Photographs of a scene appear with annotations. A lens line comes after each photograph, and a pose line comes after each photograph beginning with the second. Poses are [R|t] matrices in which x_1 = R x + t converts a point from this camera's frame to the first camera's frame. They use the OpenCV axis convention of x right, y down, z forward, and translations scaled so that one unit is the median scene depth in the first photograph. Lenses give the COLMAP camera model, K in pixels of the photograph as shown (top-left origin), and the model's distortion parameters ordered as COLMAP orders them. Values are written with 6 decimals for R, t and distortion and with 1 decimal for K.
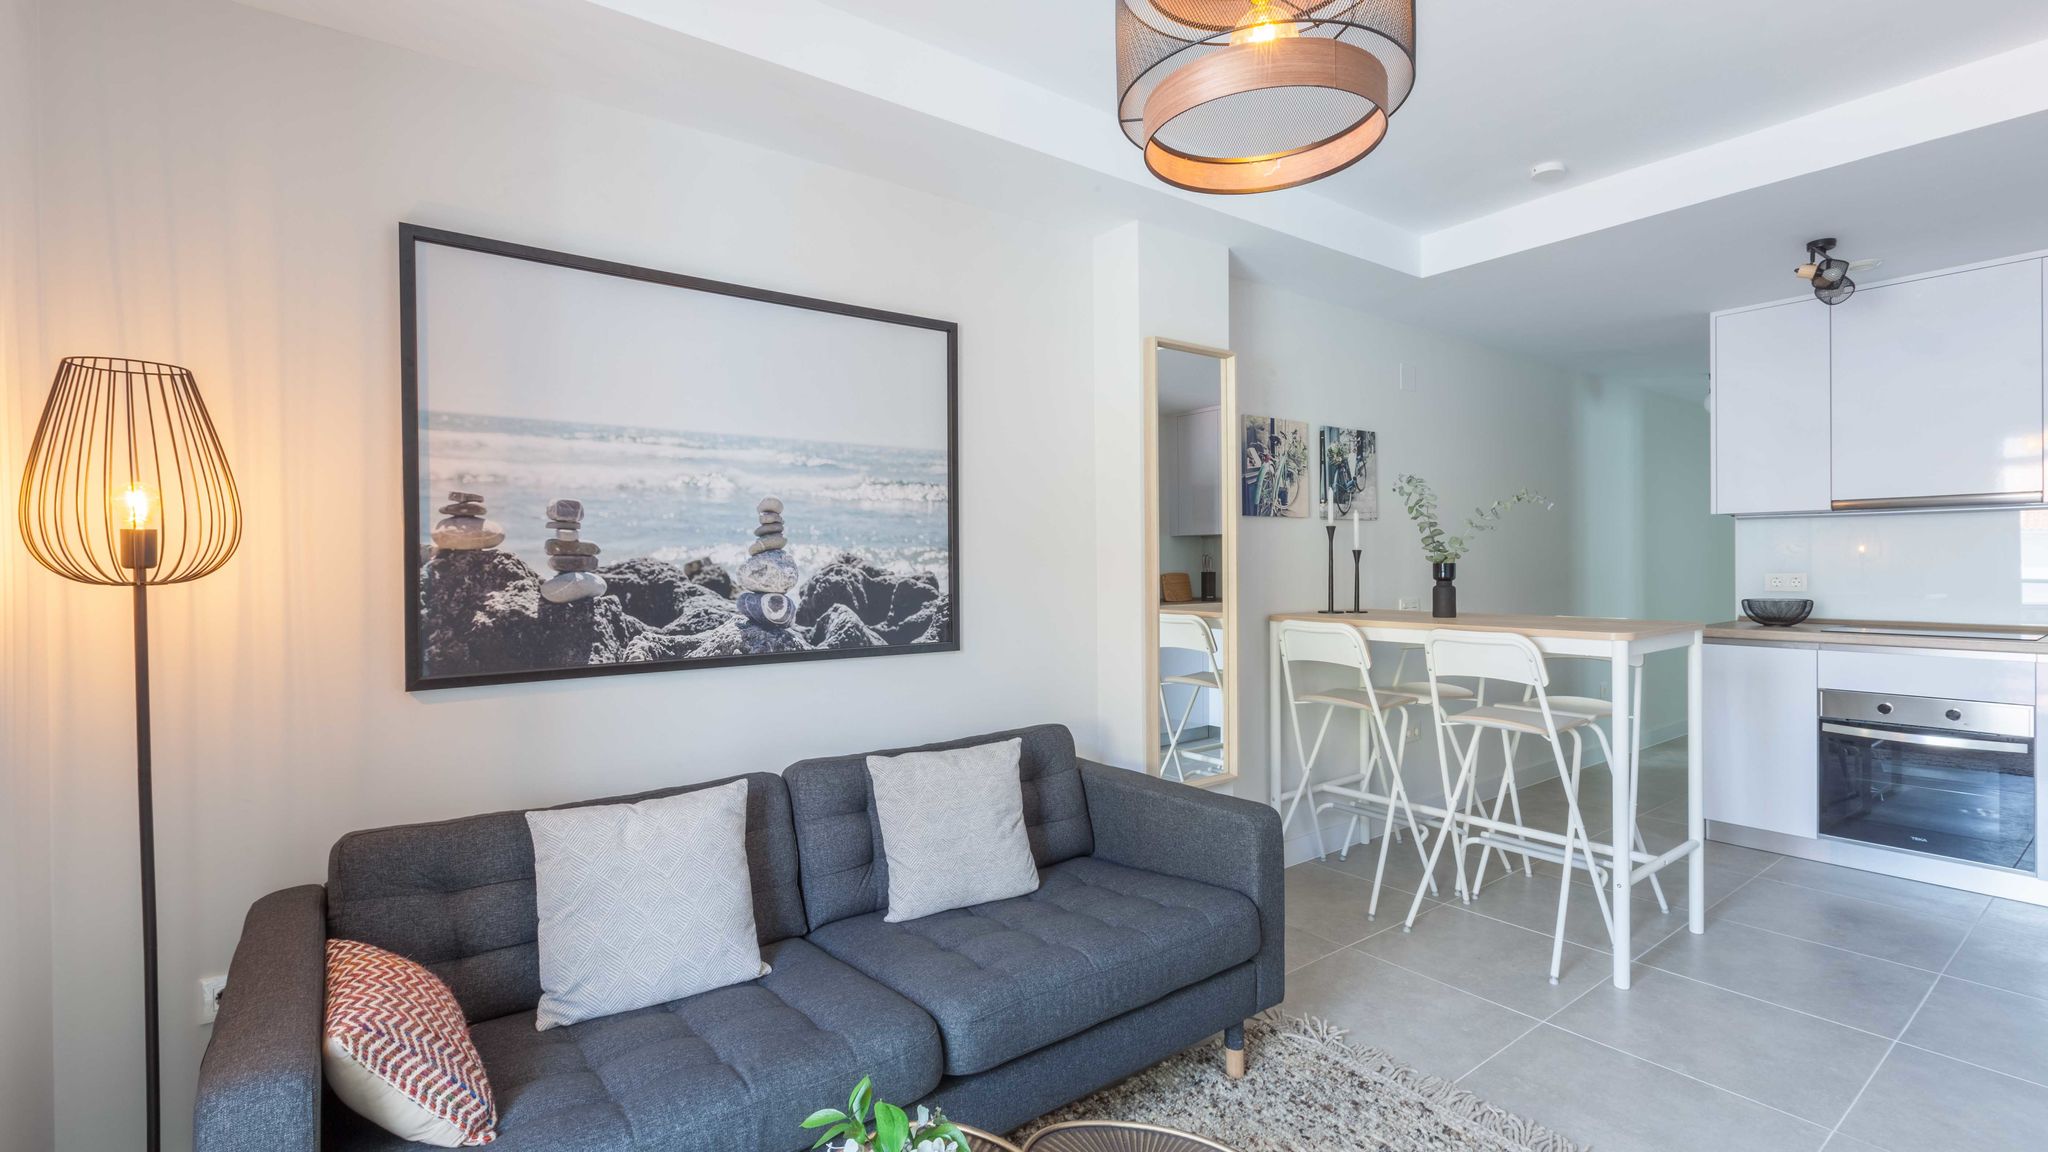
lens RADIAL K [[909.4, 0, 1028.8], [0, 909.4, 567.2], [0, 0, 1]] dist [-0.000853, -0.000036]
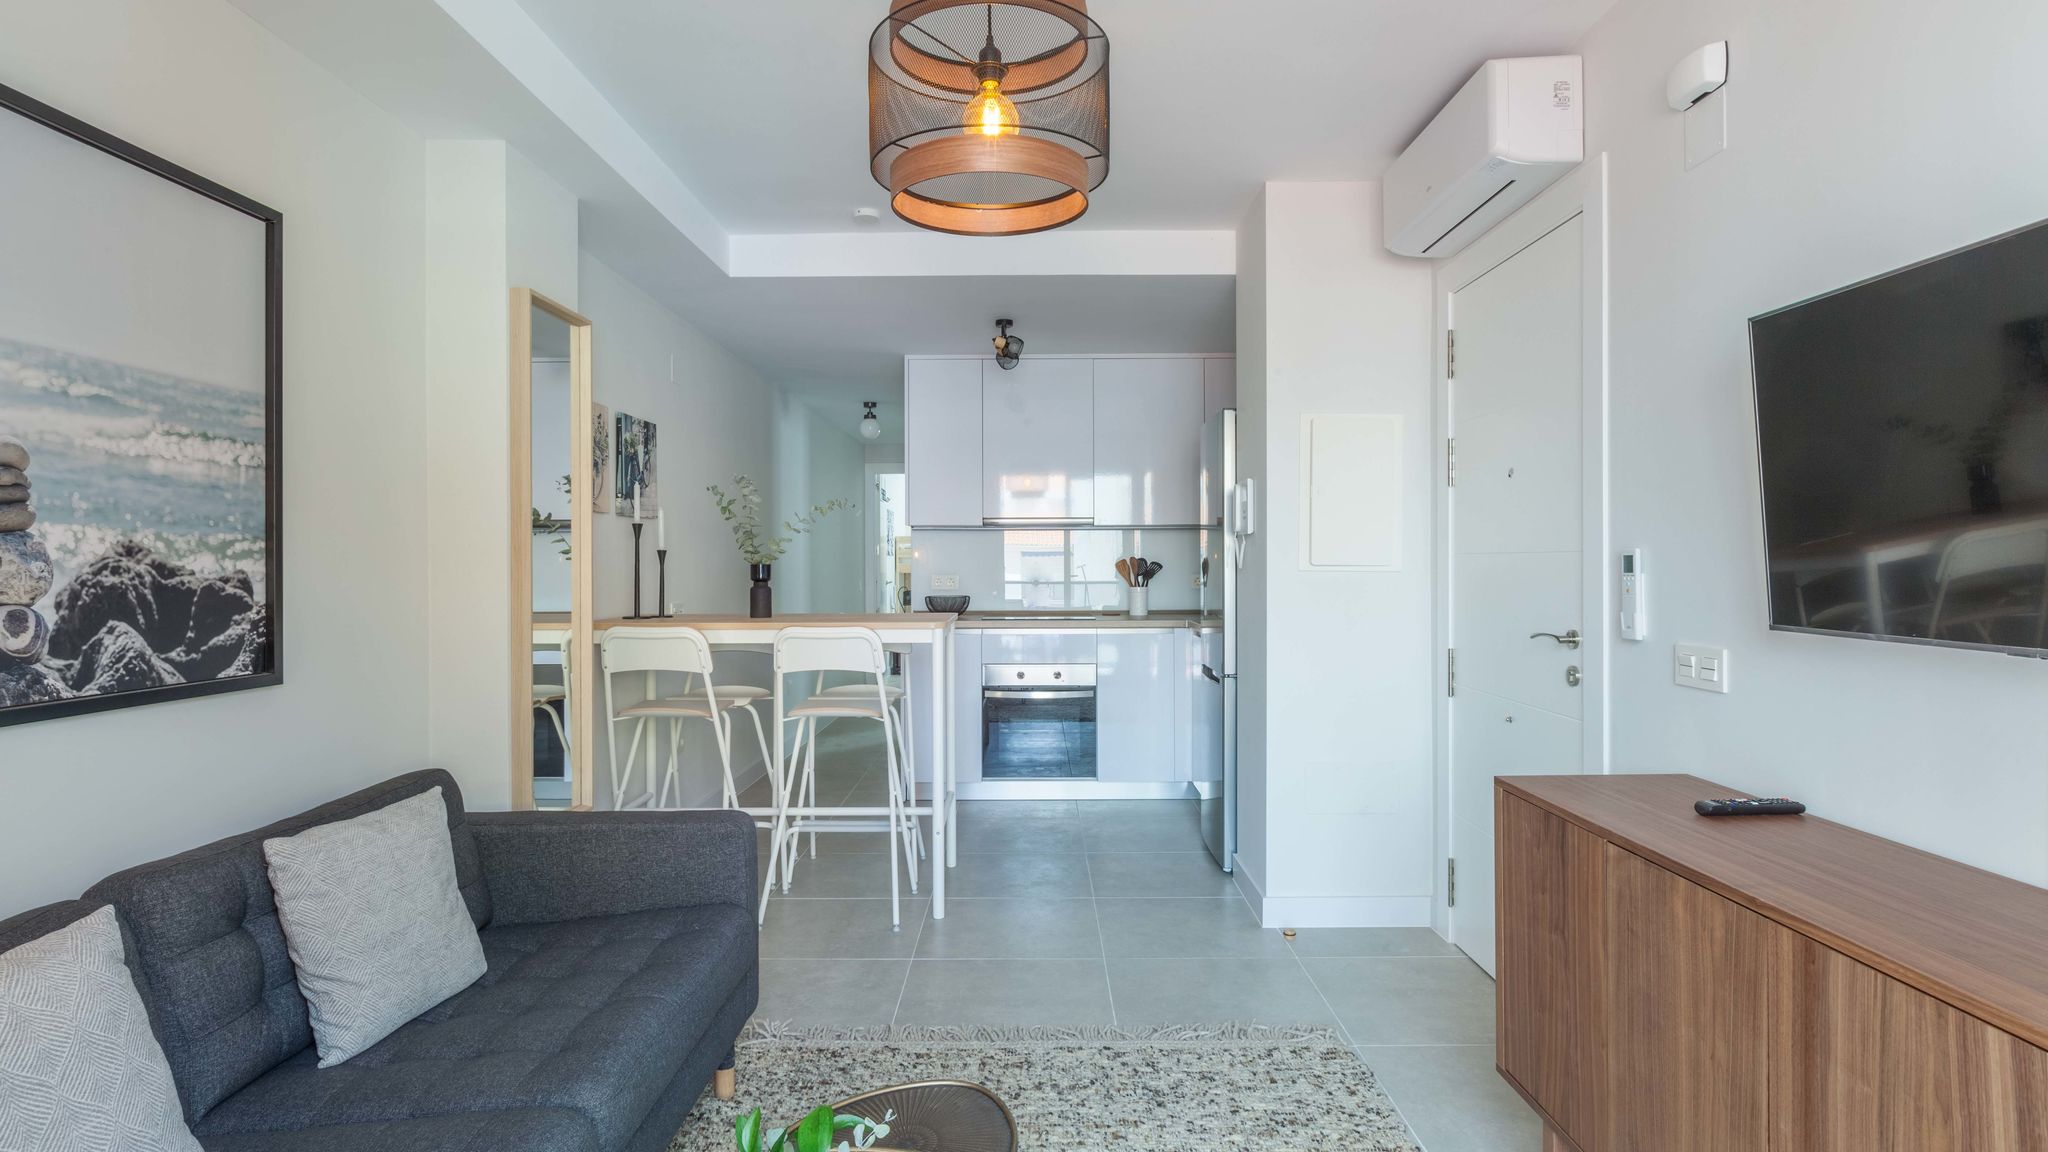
lens RADIAL K [[1053.3, 0, 1027.5], [0, 1053.3, 566.8], [0, 0, 1]] dist [-0.003780, -0.000536]
pose [[0.605720, 0.003881, 0.795669, -0.394322], [0.002399, 0.999975, -0.006704, 0.009254], [-0.795675, 0.005969, 0.605695, 0.063676]]
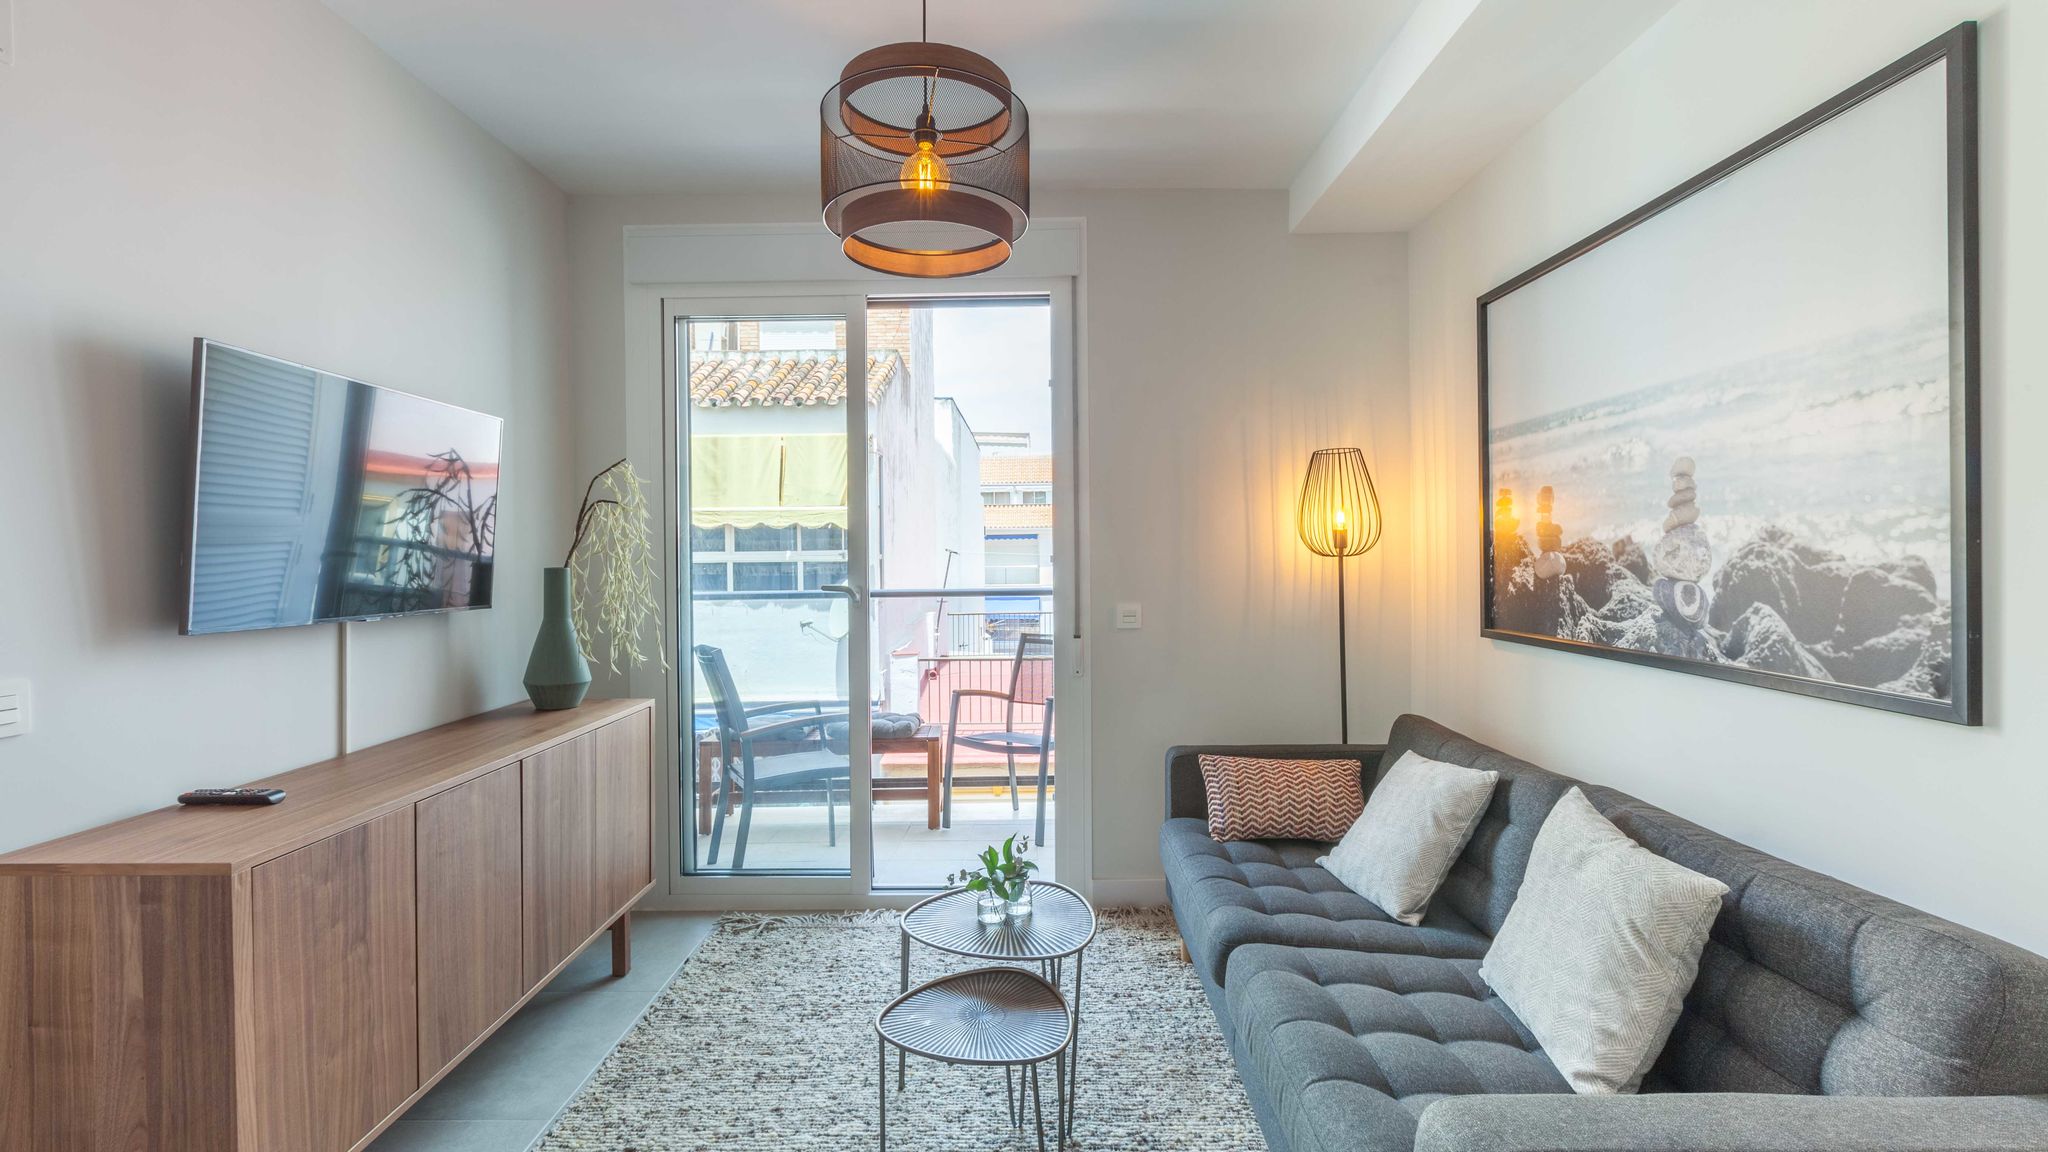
lens RADIAL K [[913.2, 0, 1014.7], [0, 913.2, 568.8], [0, 0, 1]] dist [0.003292, -0.005959]
pose [[-0.612594, 0.027021, -0.789936, 0.627444], [0.012840, 0.999624, 0.024237, -0.007128], [0.790294, 0.004704, -0.612710, 0.955877]]
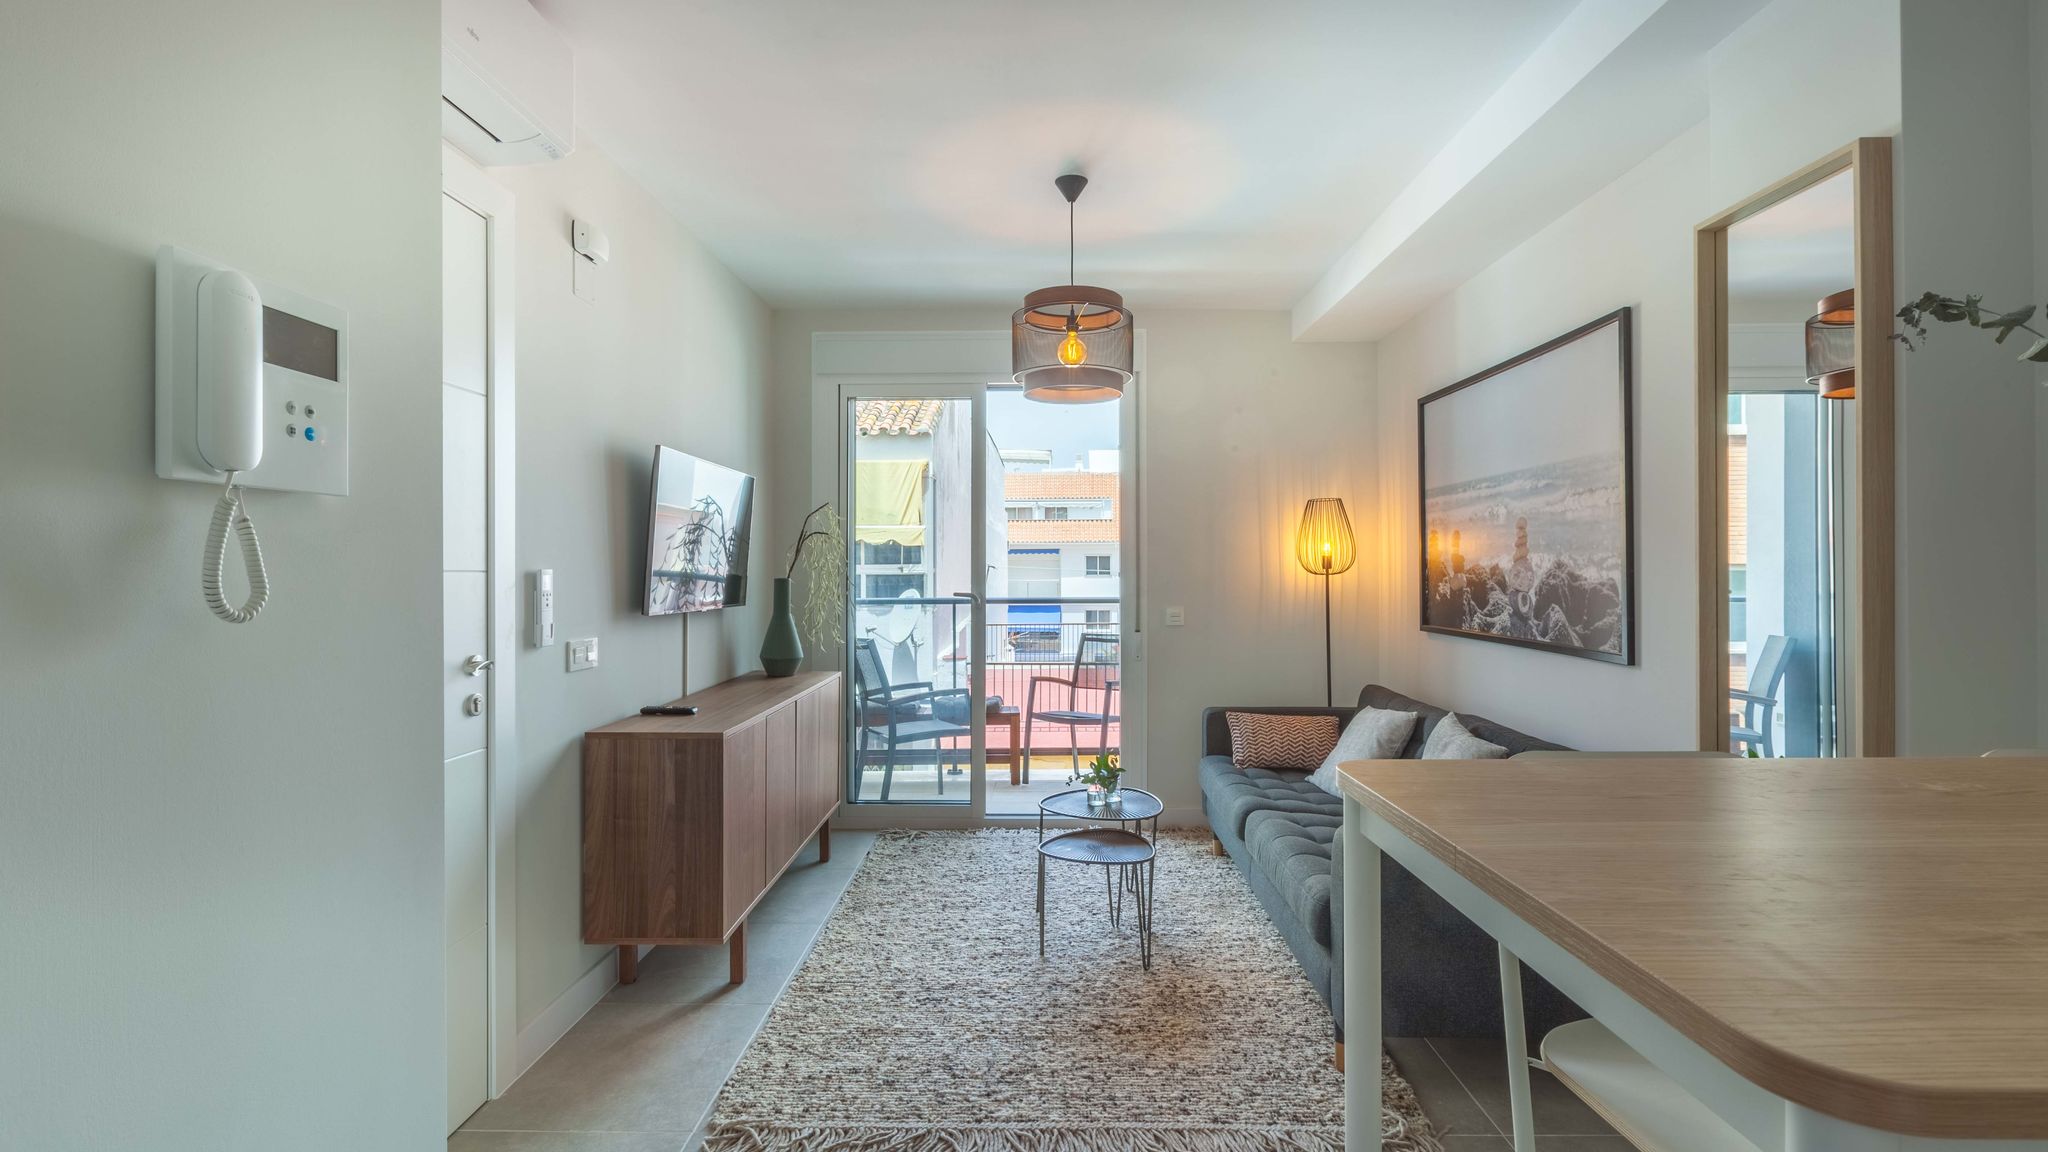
lens RADIAL K [[917.6, 0, 1028.3], [0, 917.6, 569.2], [0, 0, 1]] dist [0.000562, 0.000101]
pose [[-0.614861, 0.010648, -0.788564, 1.080500], [0.005002, 0.999941, 0.009602, -0.017761], [0.788620, 0.001960, -0.614878, 1.160389]]
